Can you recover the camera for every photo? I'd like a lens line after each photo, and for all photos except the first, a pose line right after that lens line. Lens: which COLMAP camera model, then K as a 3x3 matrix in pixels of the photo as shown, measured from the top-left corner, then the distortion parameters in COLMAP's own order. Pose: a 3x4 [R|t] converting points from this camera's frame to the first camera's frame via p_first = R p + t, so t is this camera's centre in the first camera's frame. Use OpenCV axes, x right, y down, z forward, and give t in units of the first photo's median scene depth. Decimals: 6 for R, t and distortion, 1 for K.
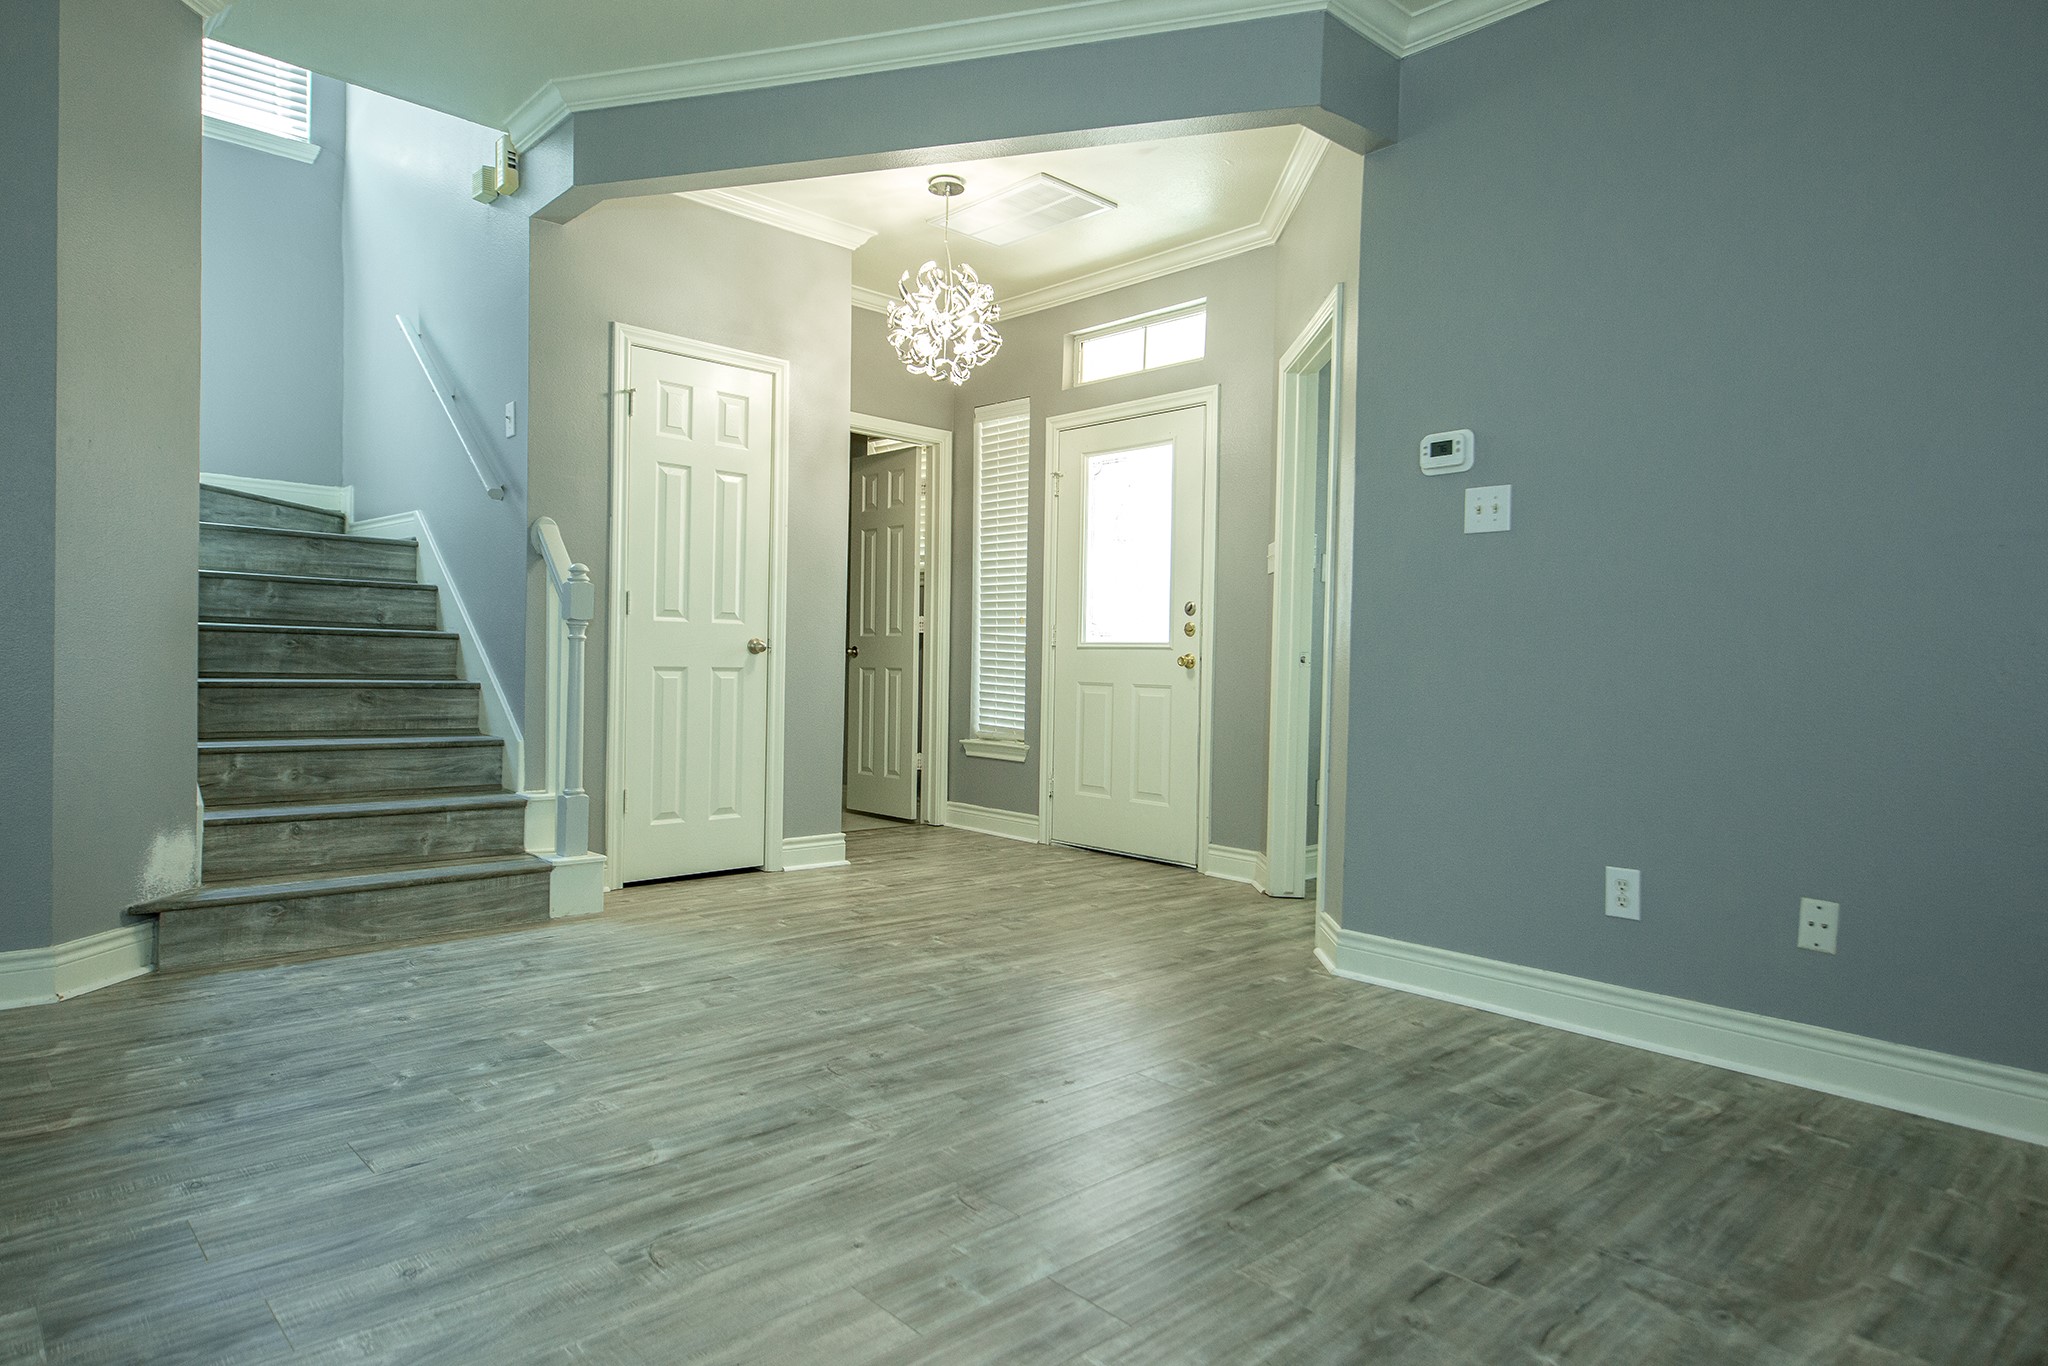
lens RADIAL K [[1188.9, 0, 1023.3], [0, 1188.9, 670.9], [0, 0, 1]] dist [0.016067, -0.003791]
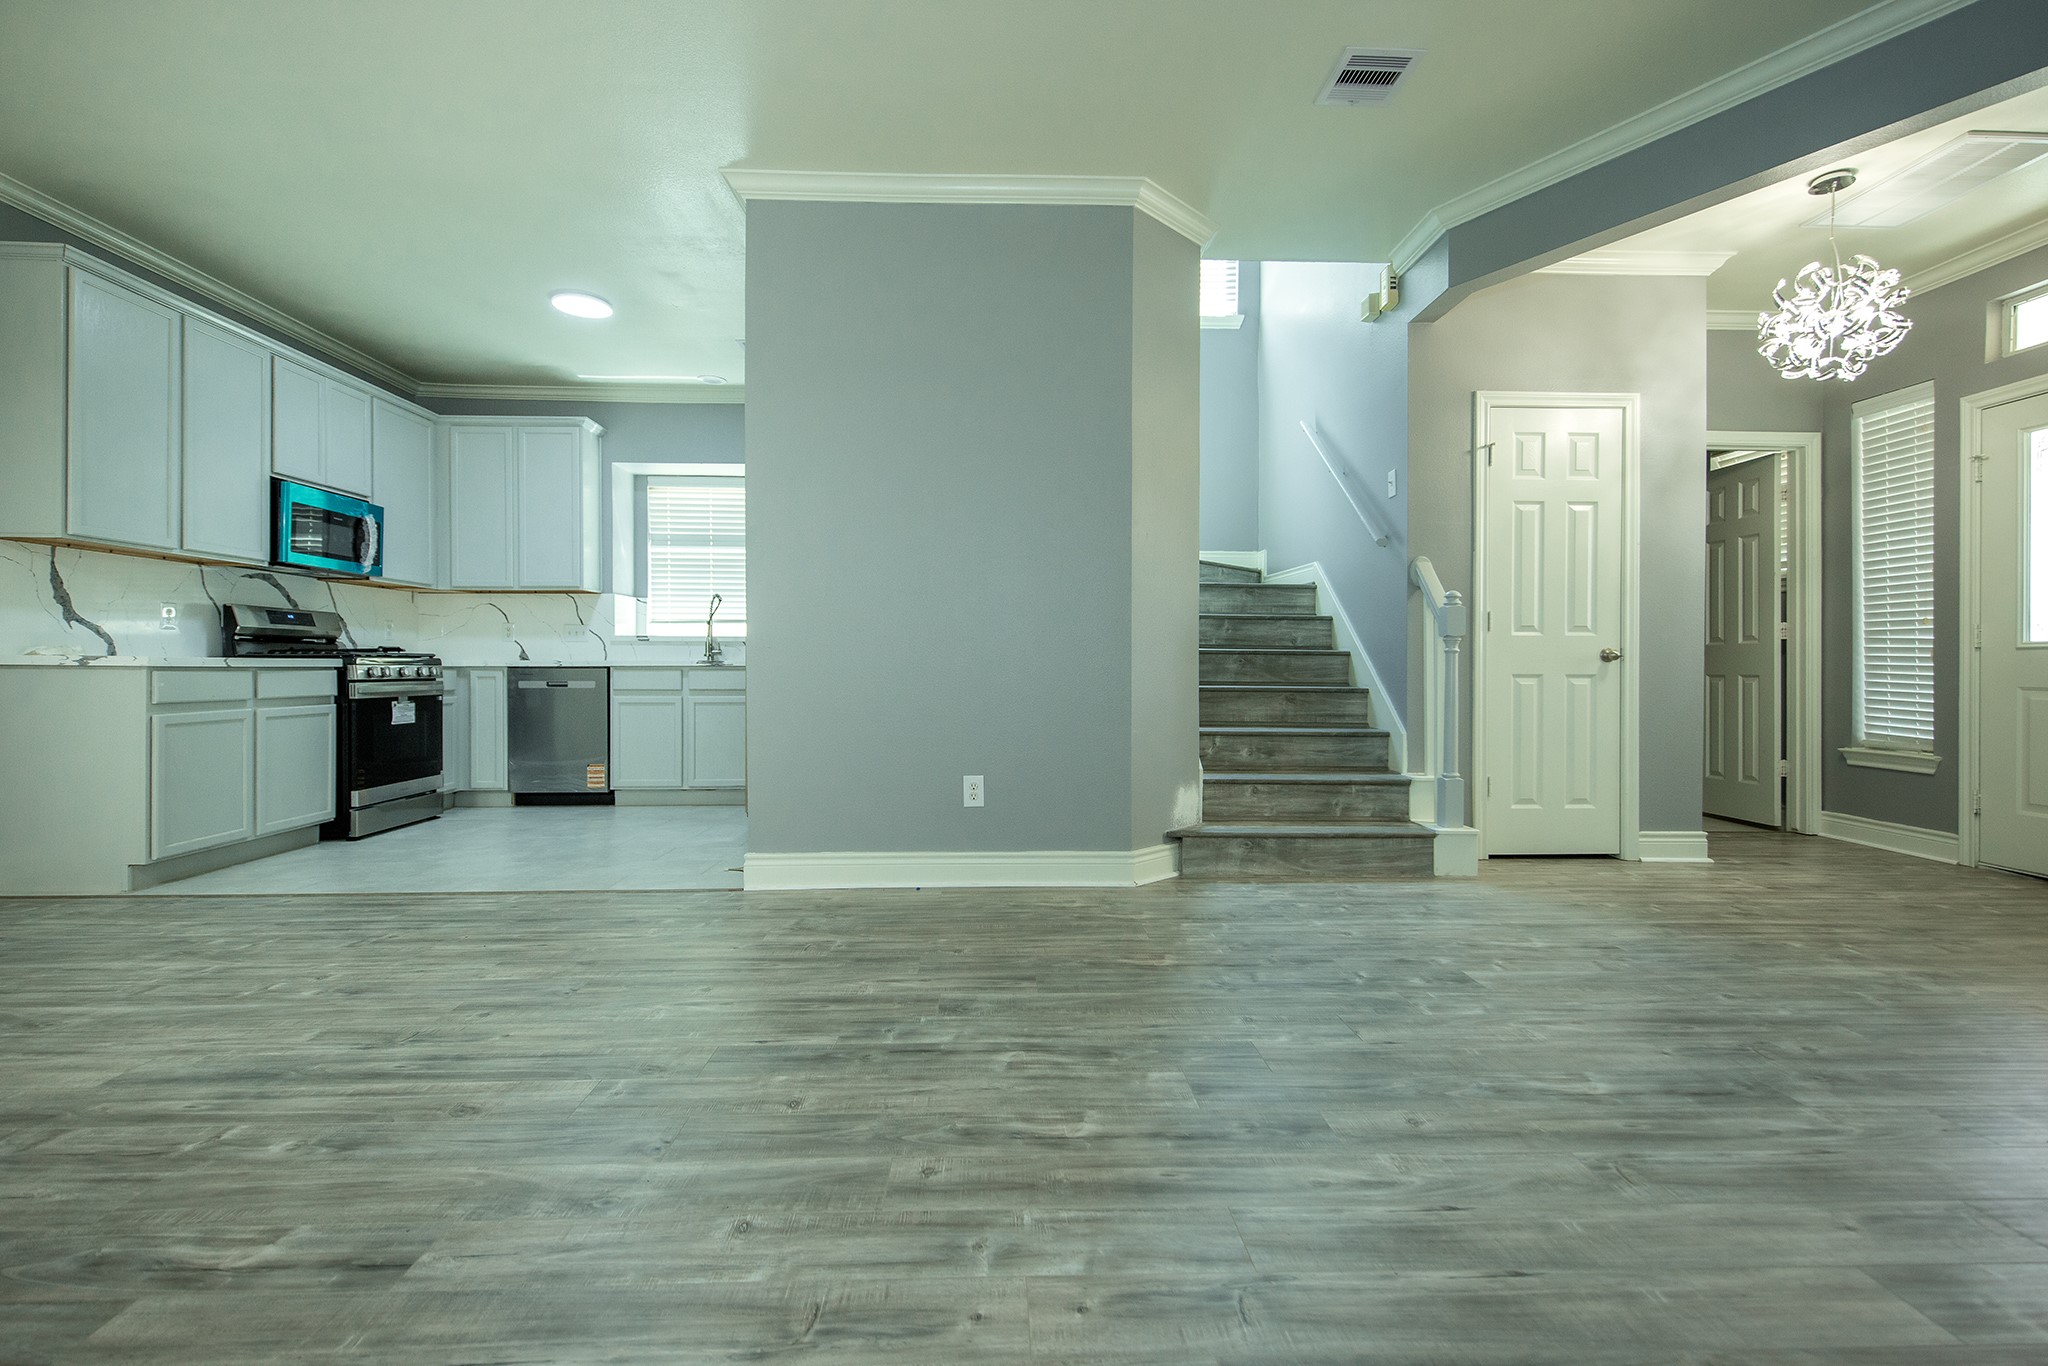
lens RADIAL K [[952.8, 0, 1028.5], [0, 952.8, 672.1], [0, 0, 1]] dist [0.011637, -0.005328]
pose [[0.749611, -0.014259, -0.661725, -0.047199], [0.006069, 0.999874, -0.014671, 0.005850], [0.661851, 0.006982, 0.749603, -0.032856]]
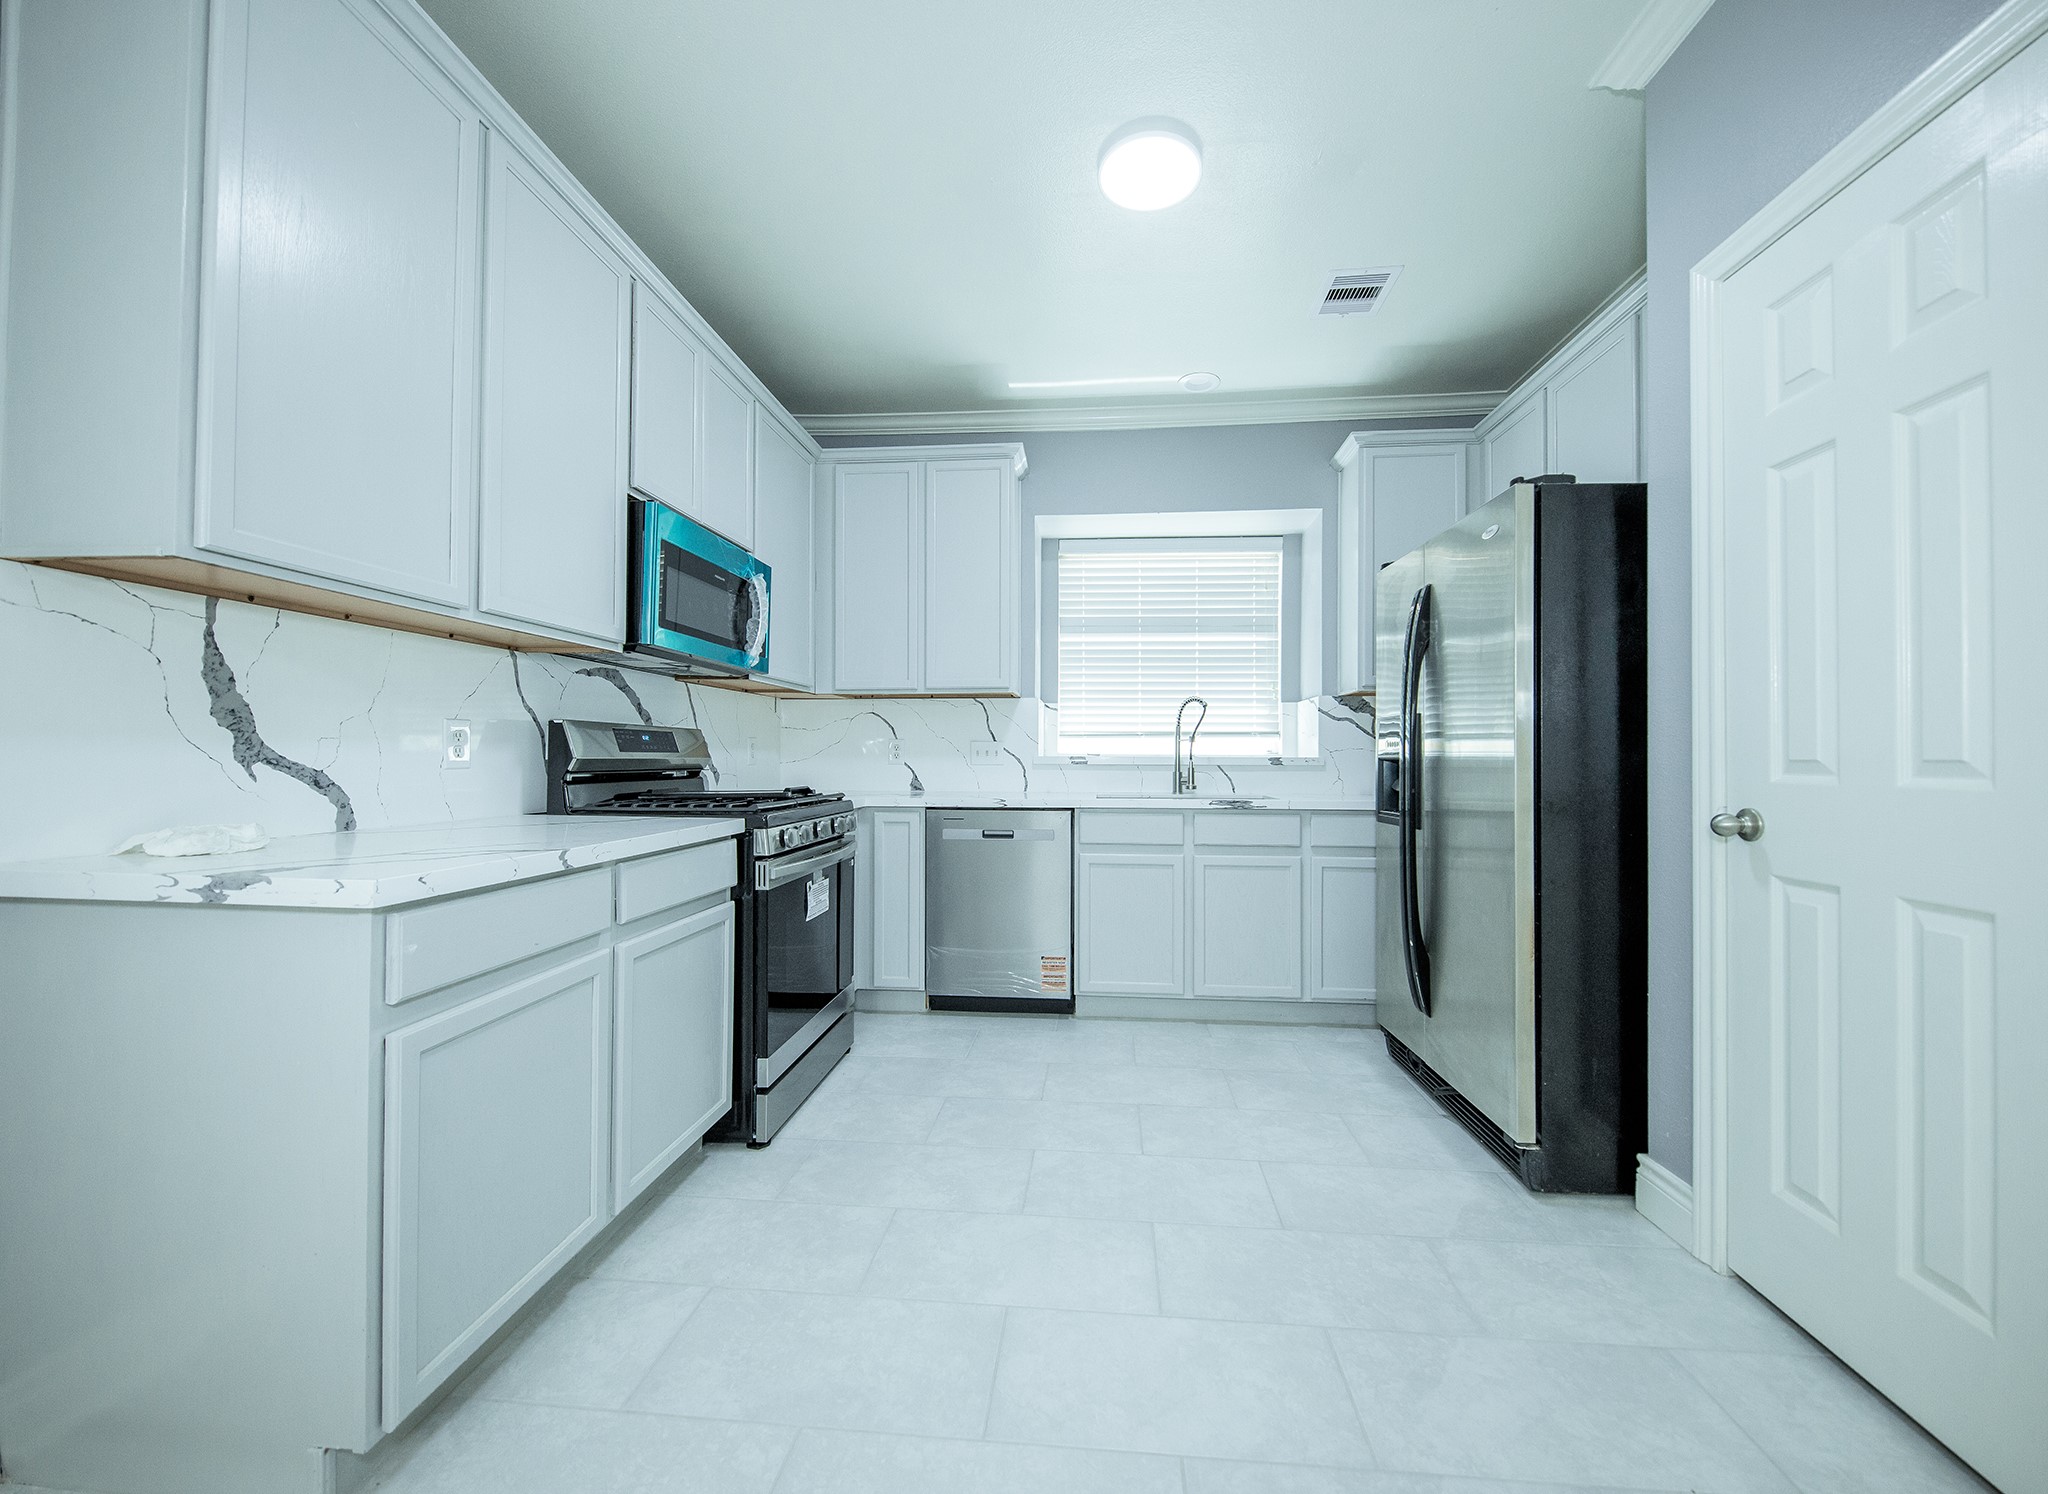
lens RADIAL K [[783.8, 0, 1043.0], [0, 783.8, 751.2], [0, 0, 1]] dist [-0.001459, -0.000848]
pose [[0.665368, -0.022777, -0.746168, -0.901766], [0.001808, 0.999581, -0.028901, -0.060686], [0.746514, 0.017881, 0.665130, 0.084368]]
